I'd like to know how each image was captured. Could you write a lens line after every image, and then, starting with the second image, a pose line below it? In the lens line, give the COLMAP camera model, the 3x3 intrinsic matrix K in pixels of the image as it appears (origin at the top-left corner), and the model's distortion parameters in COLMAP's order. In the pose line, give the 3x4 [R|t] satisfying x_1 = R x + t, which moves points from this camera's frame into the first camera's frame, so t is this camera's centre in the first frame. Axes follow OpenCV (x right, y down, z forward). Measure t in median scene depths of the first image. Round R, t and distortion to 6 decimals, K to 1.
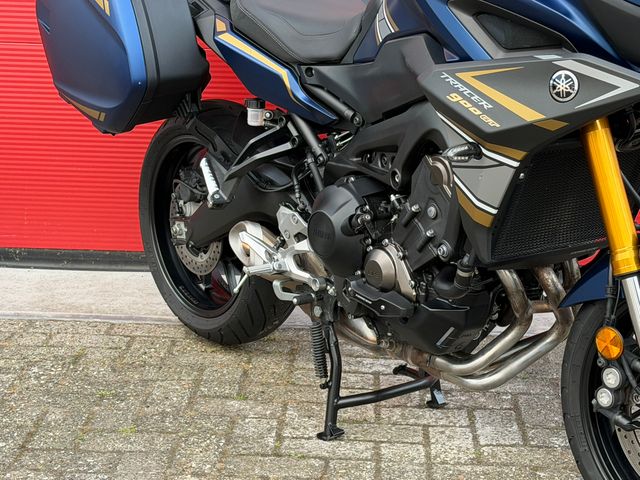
lens RADIAL K [[1361.5, 0, 322.0], [0, 1361.5, 257.4], [0, 0, 1]] dist [0.123061, 0.205667]
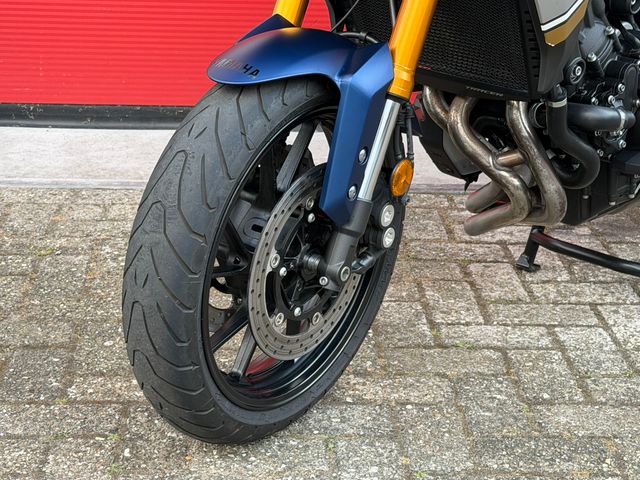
lens RADIAL K [[1361.5, 0, 322.0], [0, 1361.5, 257.4], [0, 0, 1]] dist [0.123061, 0.205667]
pose [[0.994469, -0.028747, 0.101021, -0.189312], [0.017552, 0.993775, 0.110010, -0.003764], [-0.103554, -0.107628, 0.988783, 0.179706]]
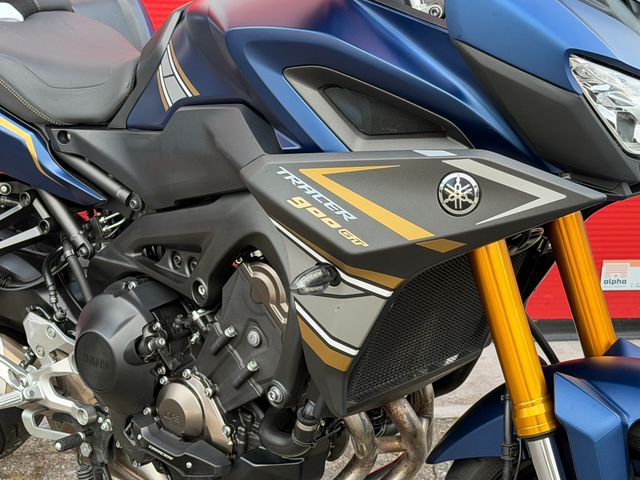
lens RADIAL K [[1361.5, 0, 322.0], [0, 1361.5, 257.4], [0, 0, 1]] dist [0.123061, 0.205667]
pose [[0.972992, -0.043153, 0.226769, -0.044477], [0.037048, 0.998829, 0.031114, -0.088057], [-0.227846, -0.021872, 0.973452, 0.236974]]
